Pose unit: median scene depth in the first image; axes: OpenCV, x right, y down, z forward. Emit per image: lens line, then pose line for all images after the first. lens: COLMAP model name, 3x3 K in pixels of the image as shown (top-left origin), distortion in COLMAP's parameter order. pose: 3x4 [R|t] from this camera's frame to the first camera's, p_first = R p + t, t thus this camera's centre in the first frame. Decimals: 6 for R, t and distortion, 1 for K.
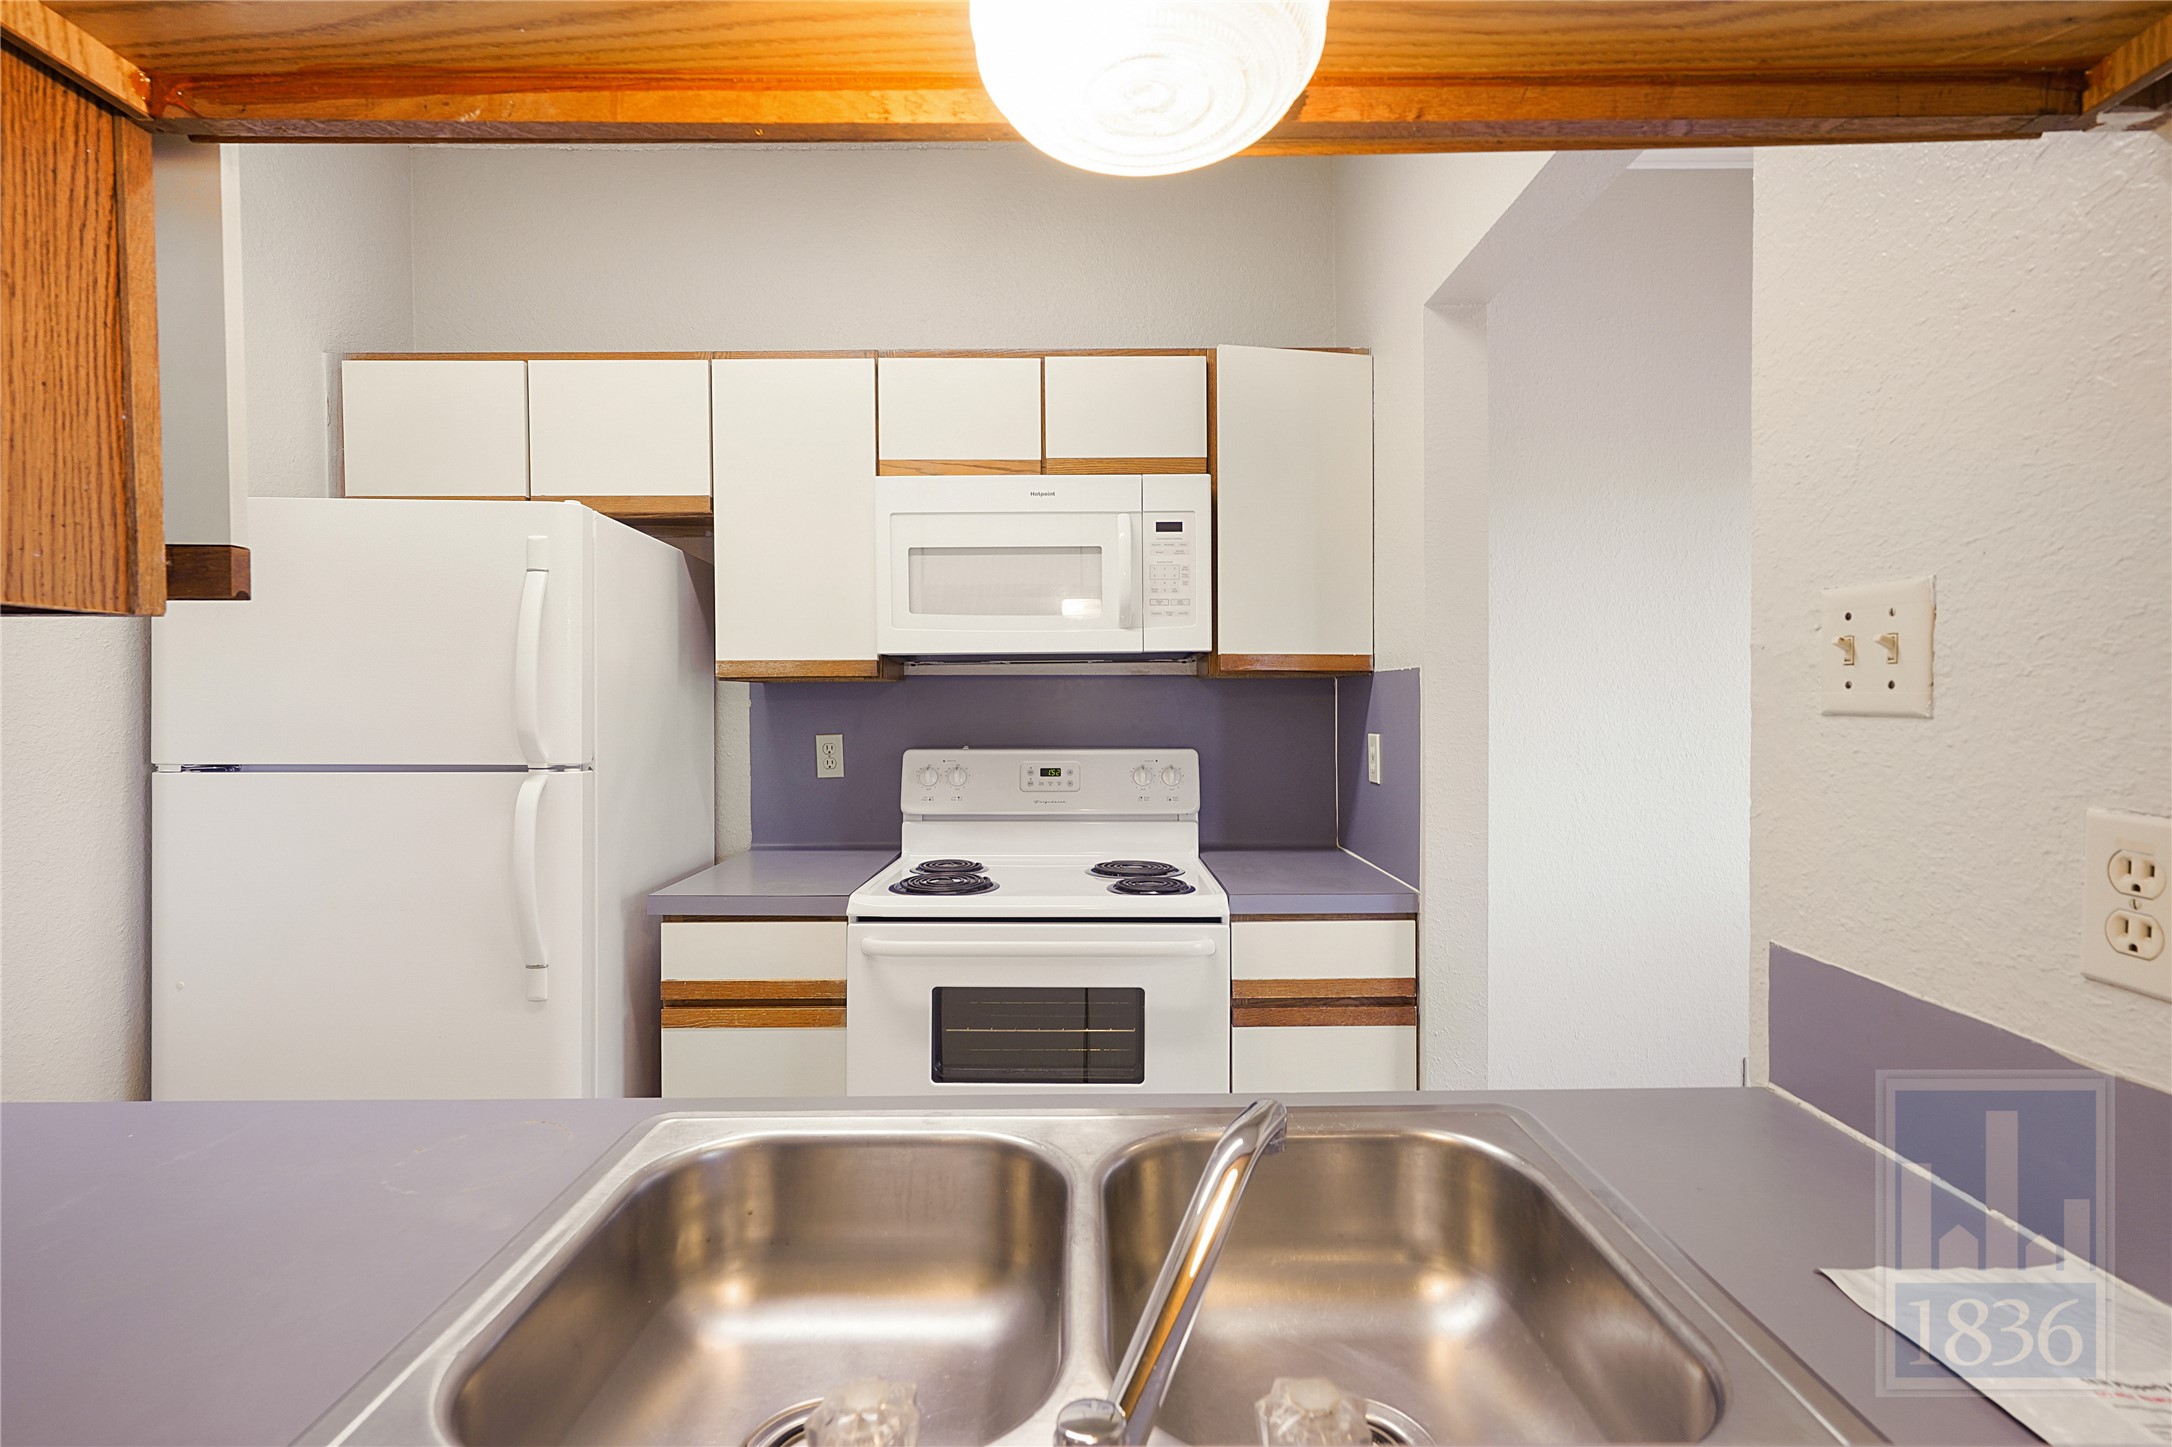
lens RADIAL K [[965.5, 0, 1086.0], [0, 965.5, 723.5], [0, 0, 1]] dist [0.000055, 0.000054]
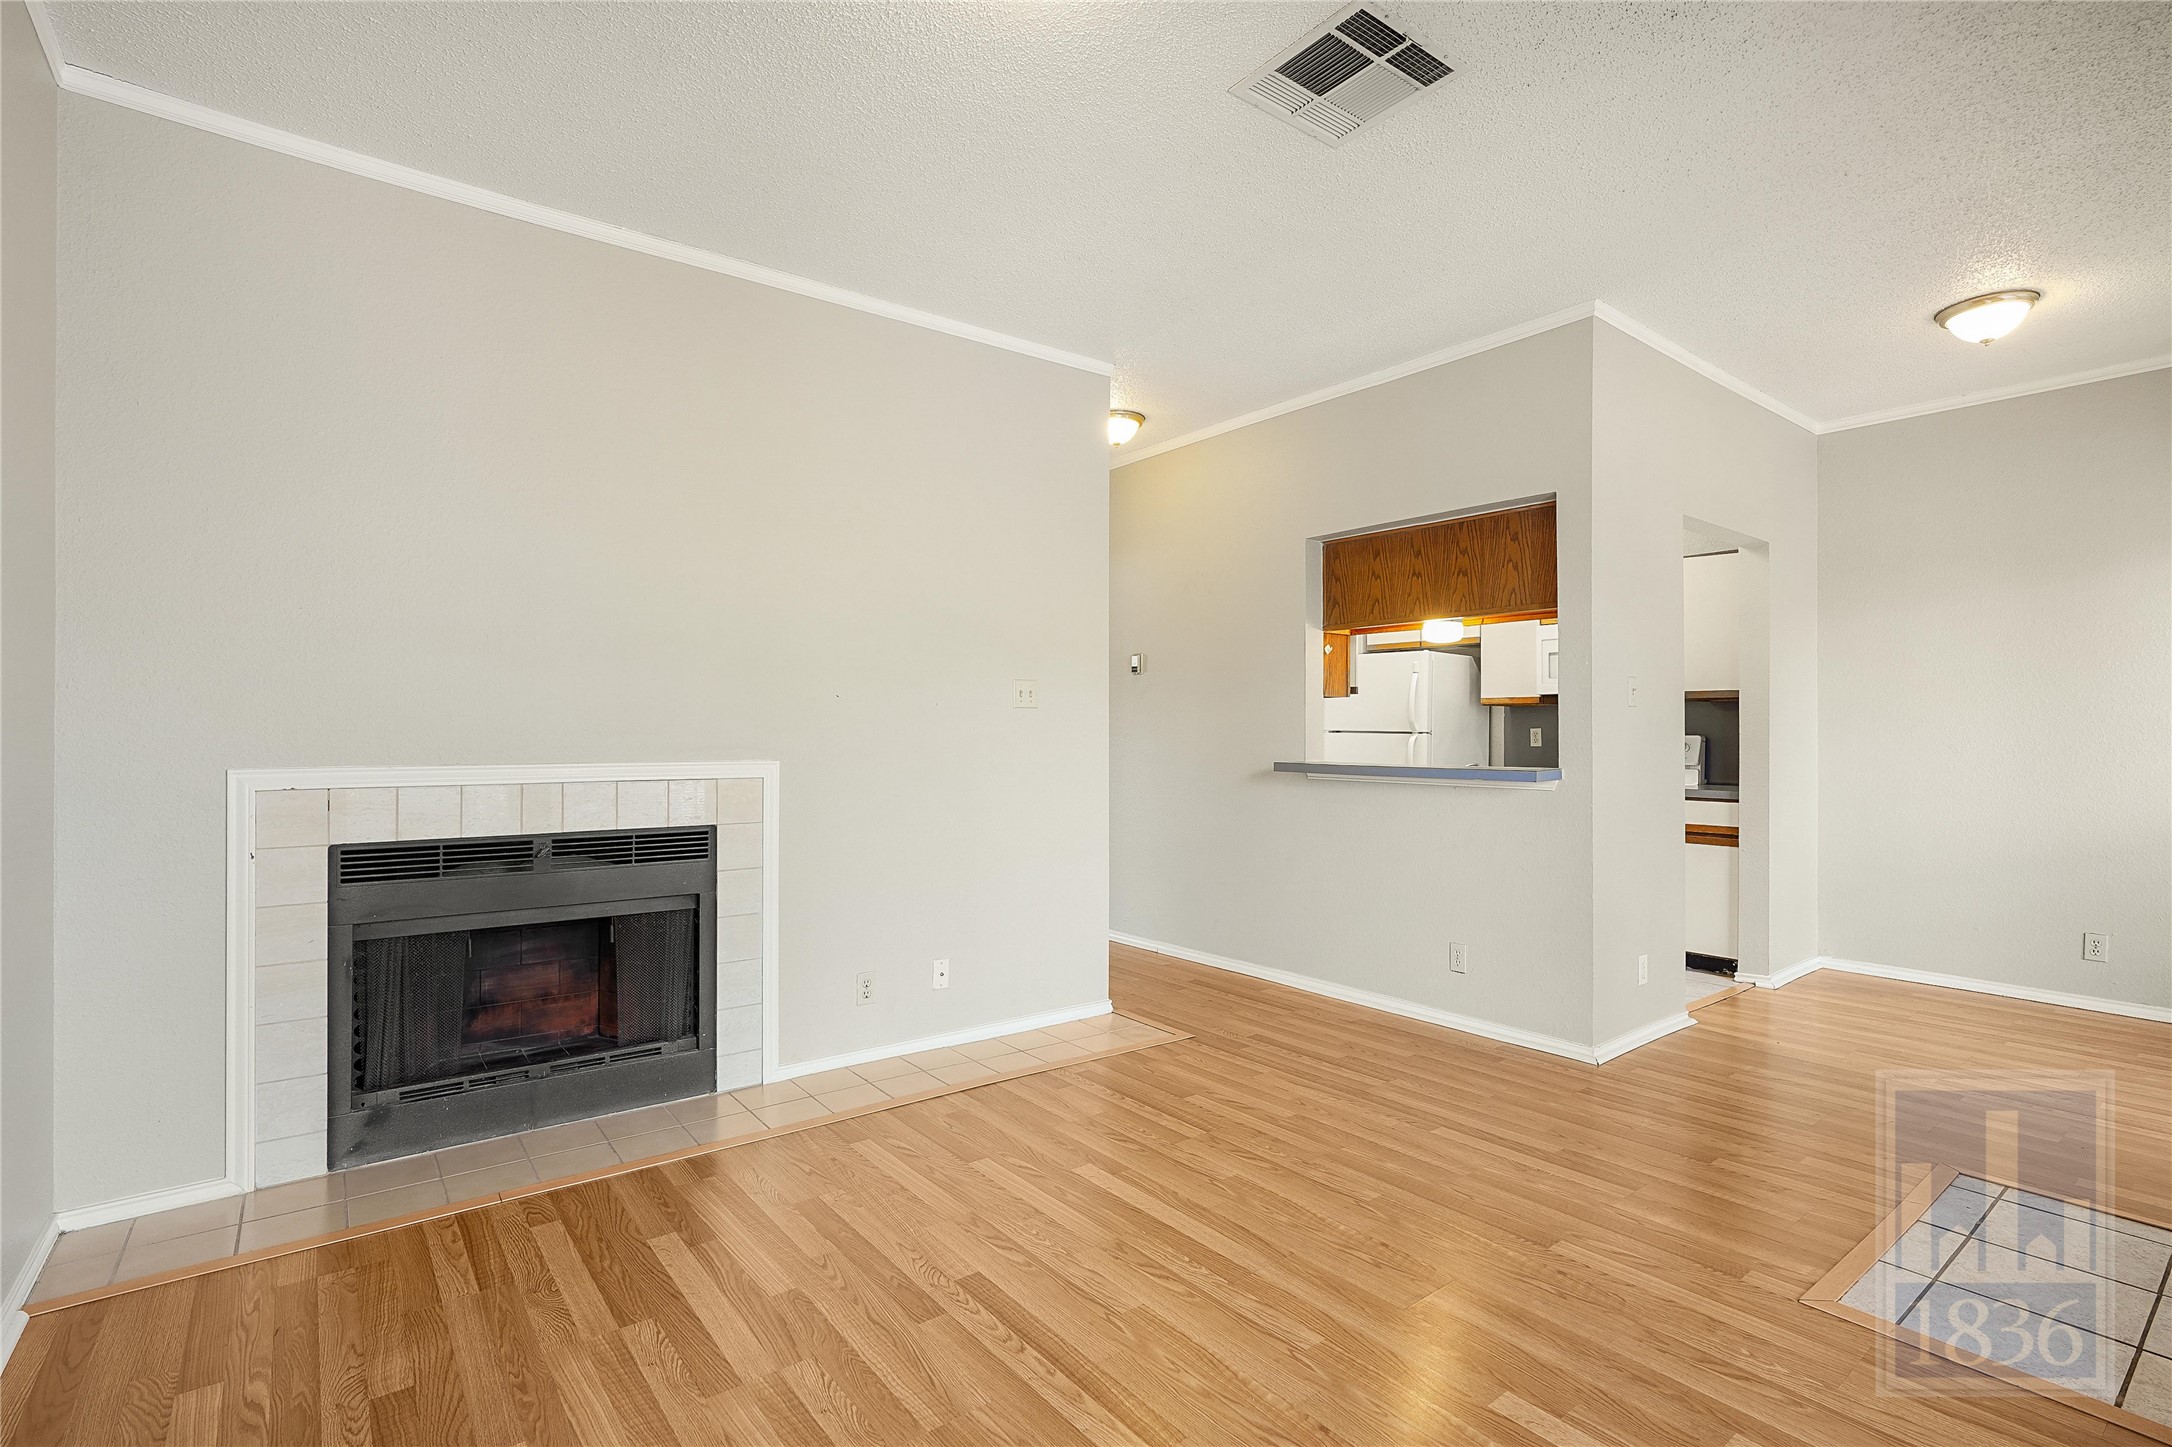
lens RADIAL K [[1001.9, 0, 1068.4], [0, 1001.9, 734.5], [0, 0, 1]] dist [-0.006158, 0.000025]
pose [[0.597749, 0.009657, -0.801625, 1.189194], [-0.026799, 0.999609, -0.007941, 0.090669], [0.801235, 0.026230, 0.597775, -1.610572]]
